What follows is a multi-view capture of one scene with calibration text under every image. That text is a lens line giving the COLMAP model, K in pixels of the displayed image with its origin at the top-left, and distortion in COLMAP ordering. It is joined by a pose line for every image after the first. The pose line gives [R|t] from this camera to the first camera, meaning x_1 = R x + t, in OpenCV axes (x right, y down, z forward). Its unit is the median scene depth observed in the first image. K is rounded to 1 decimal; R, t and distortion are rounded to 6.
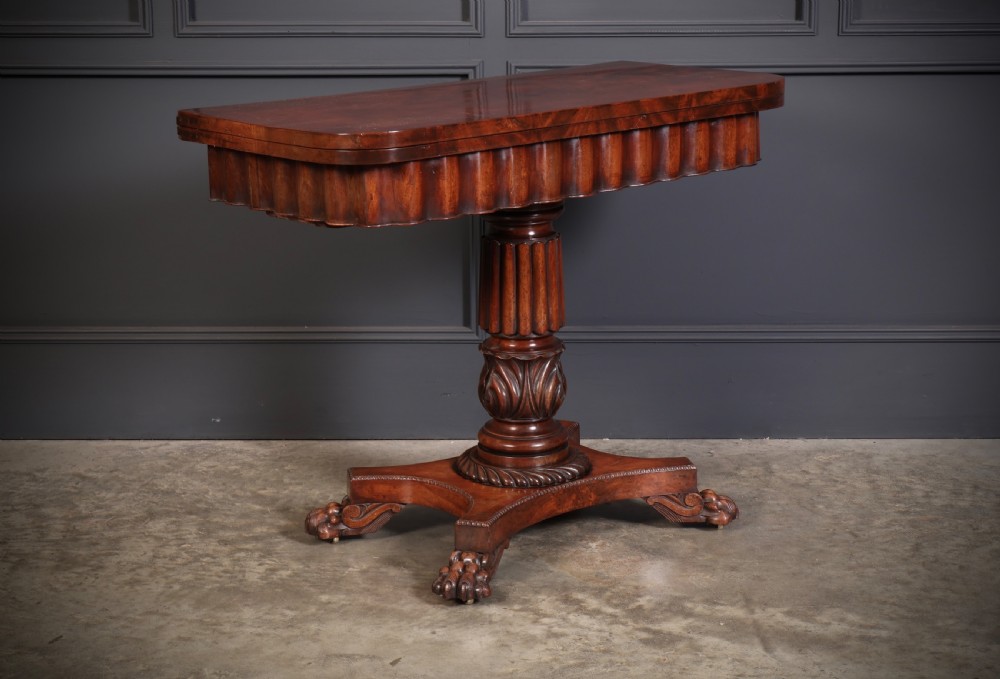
lens RADIAL K [[1952.5, 0, 497.1], [0, 1952.5, 338.0], [0, 0, 1]] dist [-0.008338, 0.101802]
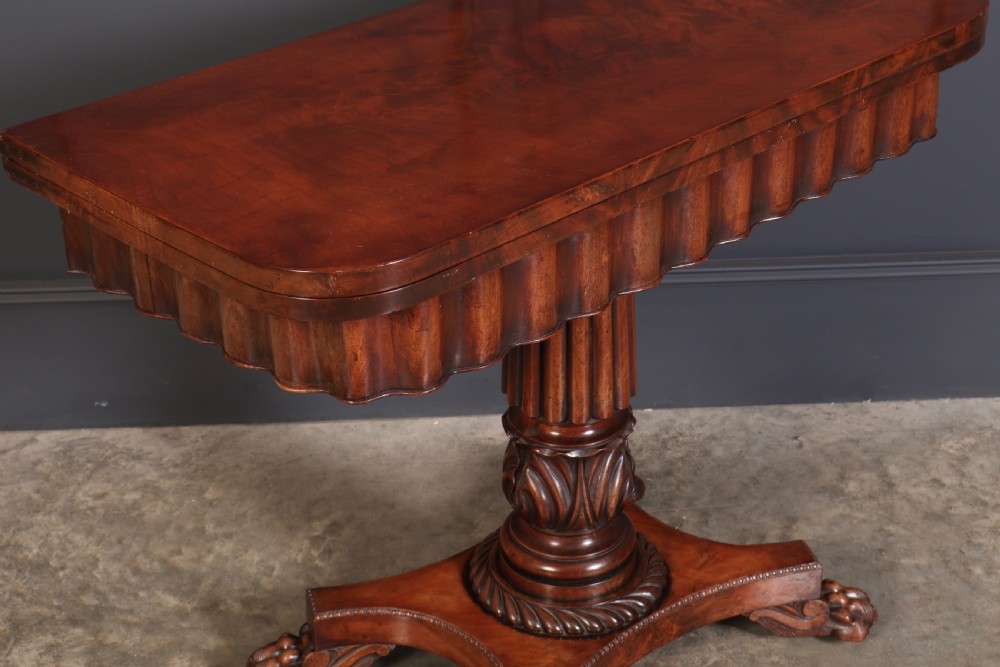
lens RADIAL K [[1892.4, 0, 499.7], [0, 1892.4, 335.5], [0, 0, 1]] dist [0.006284, 0.003738]
pose [[0.997797, -0.032029, 0.058095, -0.046297], [0.015947, 0.965853, 0.258598, -0.186960], [-0.064394, -0.257102, 0.964236, 0.399726]]
